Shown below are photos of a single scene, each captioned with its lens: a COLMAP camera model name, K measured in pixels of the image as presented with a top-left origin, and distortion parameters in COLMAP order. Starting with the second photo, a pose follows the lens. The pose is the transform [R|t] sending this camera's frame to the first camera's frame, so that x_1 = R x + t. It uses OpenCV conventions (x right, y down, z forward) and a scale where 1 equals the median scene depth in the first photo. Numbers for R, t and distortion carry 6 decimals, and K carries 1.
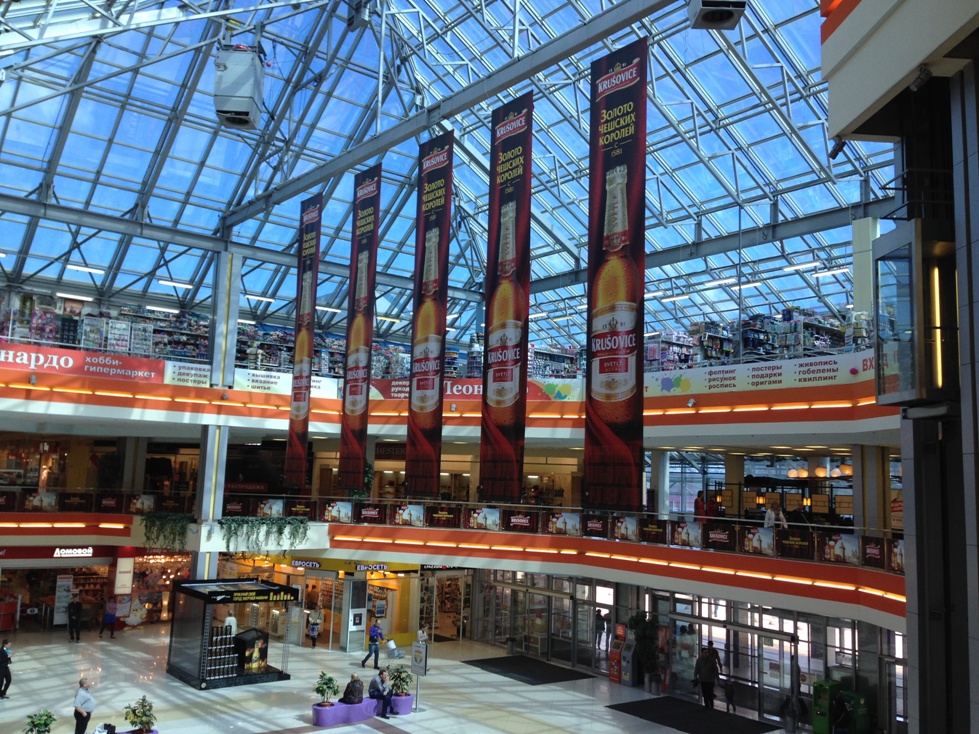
lens RADIAL K [[897.0, 0, 493.7], [0, 897.0, 362.8], [0, 0, 1]] dist [0.068326, 0.000000]
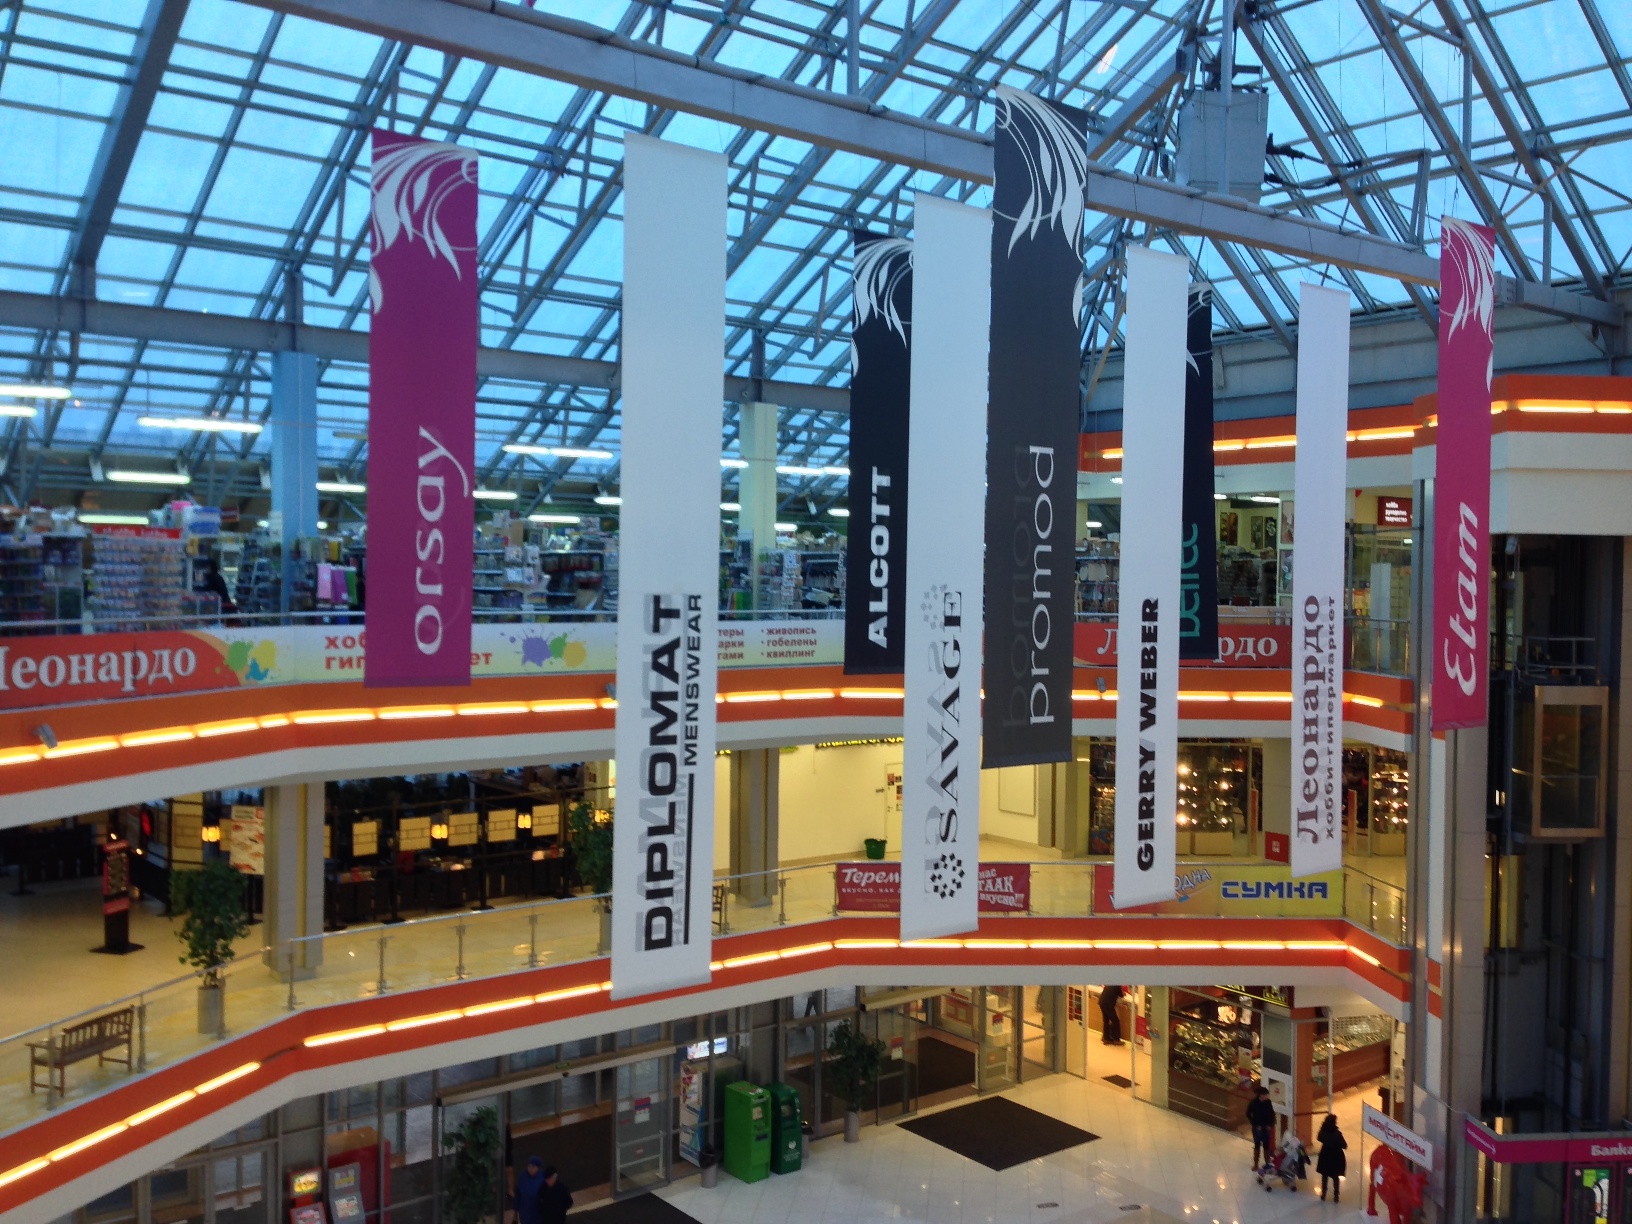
lens RADIAL K [[1495.3, 0, 825.7], [0, 1495.3, 606.6], [0, 0, 1]] dist [0.068326, 0.000000]
pose [[0.010639, -0.055404, 0.998407, -0.630541], [-0.146868, 0.987549, 0.056367, -0.070241], [-0.989099, -0.147233, 0.002370, 0.829483]]
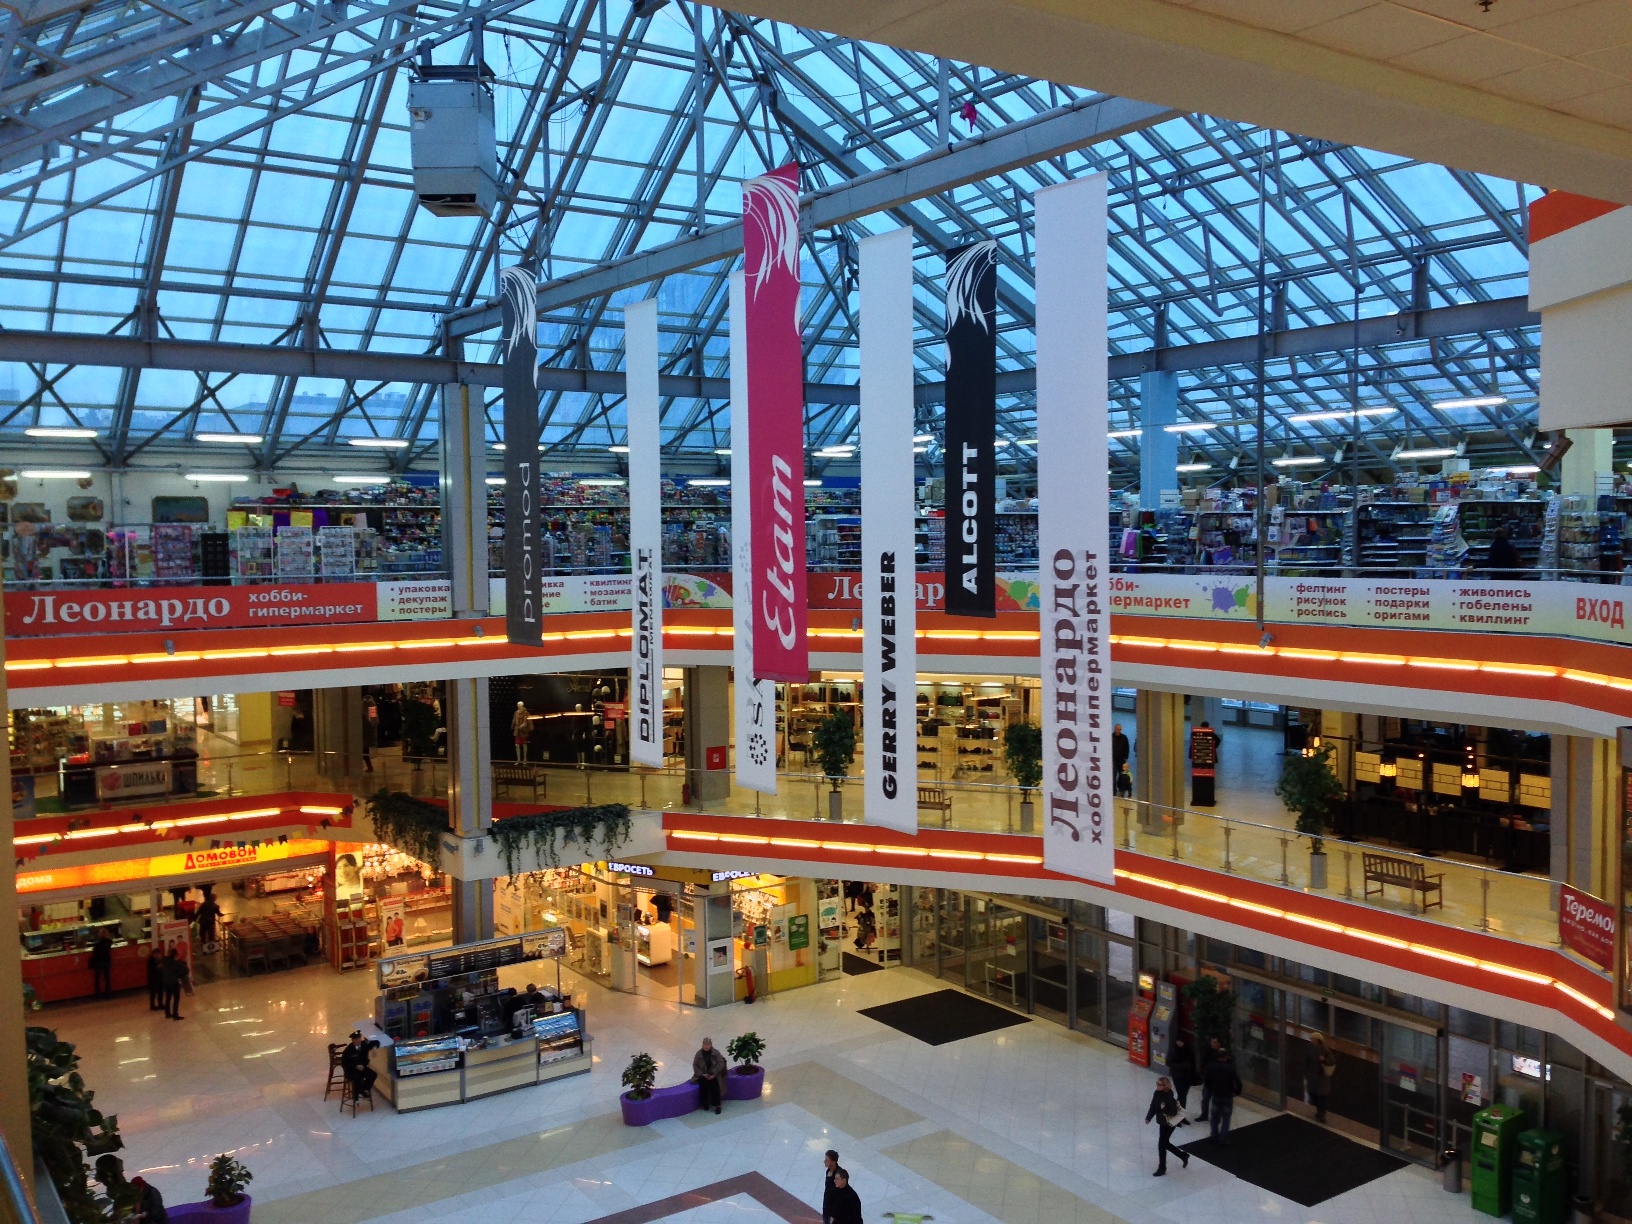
lens RADIAL K [[1495.3, 0, 826.6], [0, 1495.3, 602.3], [0, 0, 1]] dist [0.068326, 0.000000]
pose [[0.996934, -0.042907, -0.065438, 0.000901], [0.053858, 0.982912, 0.176020, -0.156084], [0.056767, -0.179005, 0.982209, 0.033093]]
